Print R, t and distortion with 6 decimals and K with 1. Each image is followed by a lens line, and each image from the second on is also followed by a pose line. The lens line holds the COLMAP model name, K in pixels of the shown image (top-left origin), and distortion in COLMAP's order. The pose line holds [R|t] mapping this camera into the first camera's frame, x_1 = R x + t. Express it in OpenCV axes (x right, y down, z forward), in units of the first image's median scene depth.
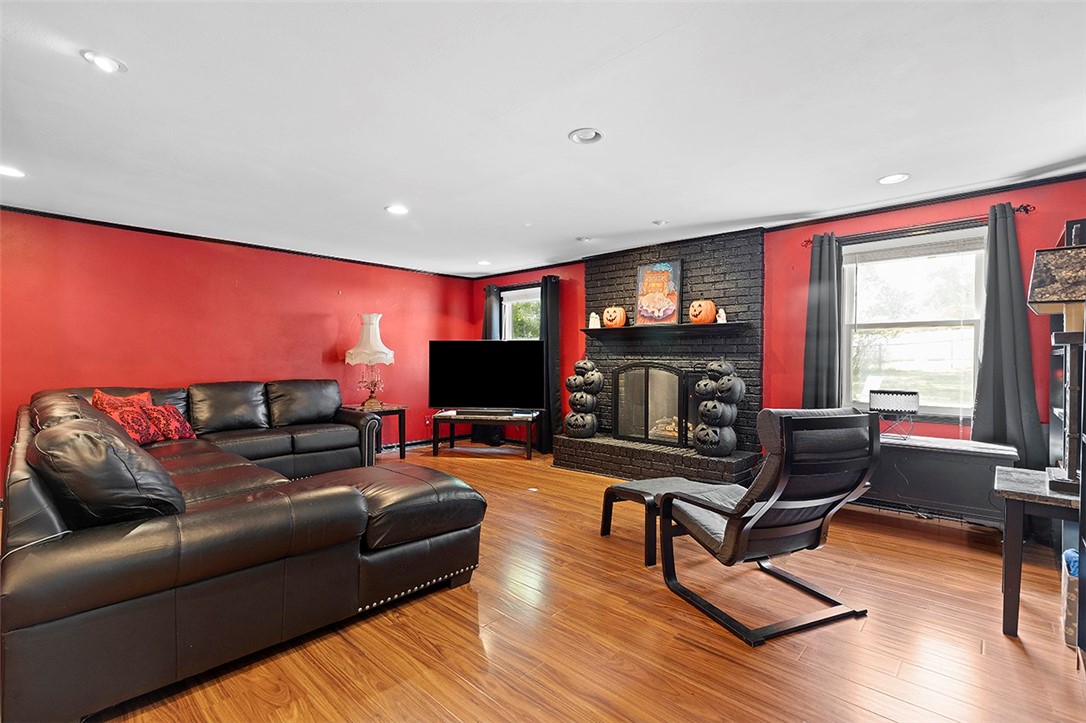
lens RADIAL K [[491.5, 0, 562.6], [0, 491.5, 360.3], [0, 0, 1]] dist [0.010222, -0.001460]
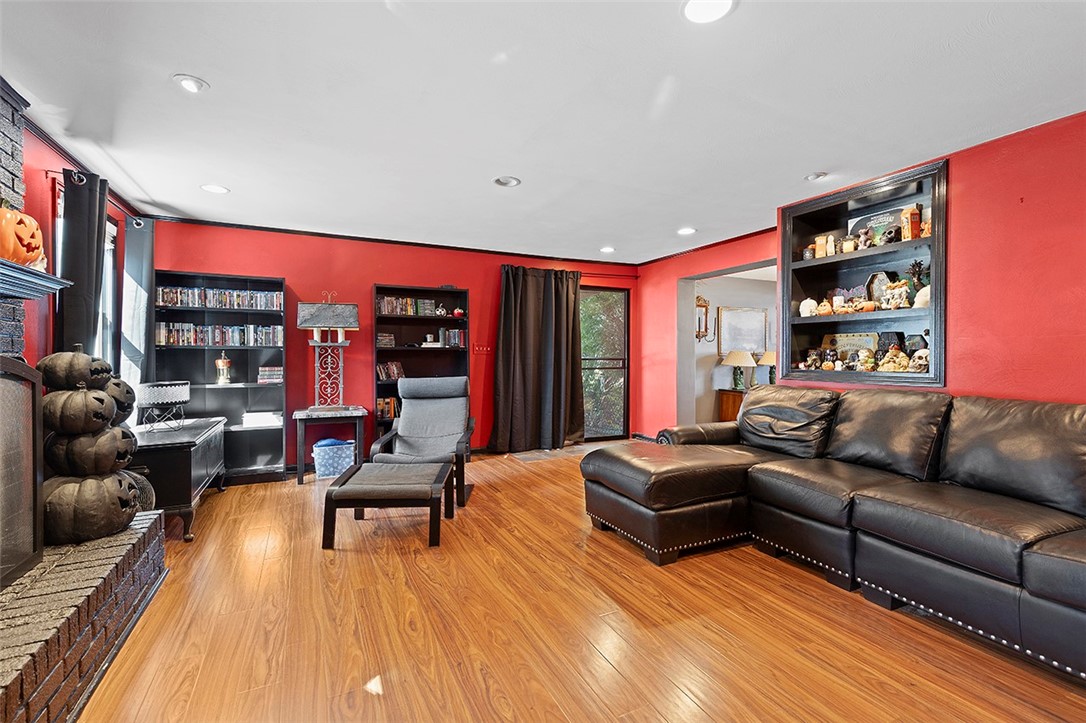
lens RADIAL K [[491.5, 0, 553.5], [0, 491.5, 355.9], [0, 0, 1]] dist [0.010222, -0.001460]
pose [[-0.926489, -0.003910, 0.376302, -0.369782], [-0.002200, 0.999985, 0.004975, 0.000956], [-0.376316, 0.003781, -0.926484, 1.429024]]
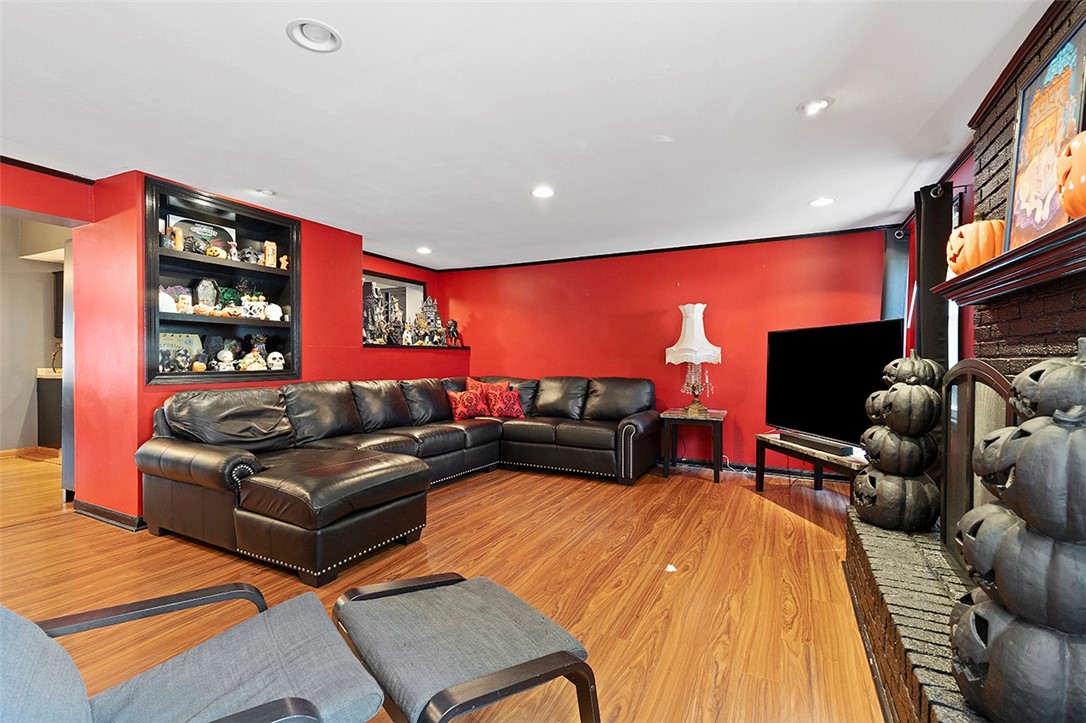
lens RADIAL K [[491.5, 0, 545.1], [0, 491.5, 360.8], [0, 0, 1]] dist [0.010222, -0.001460]
pose [[0.255578, 0.003105, -0.966784, 0.537718], [-0.007684, 0.999970, 0.001181, 0.005931], [0.966758, 0.007127, 0.255594, 0.755097]]
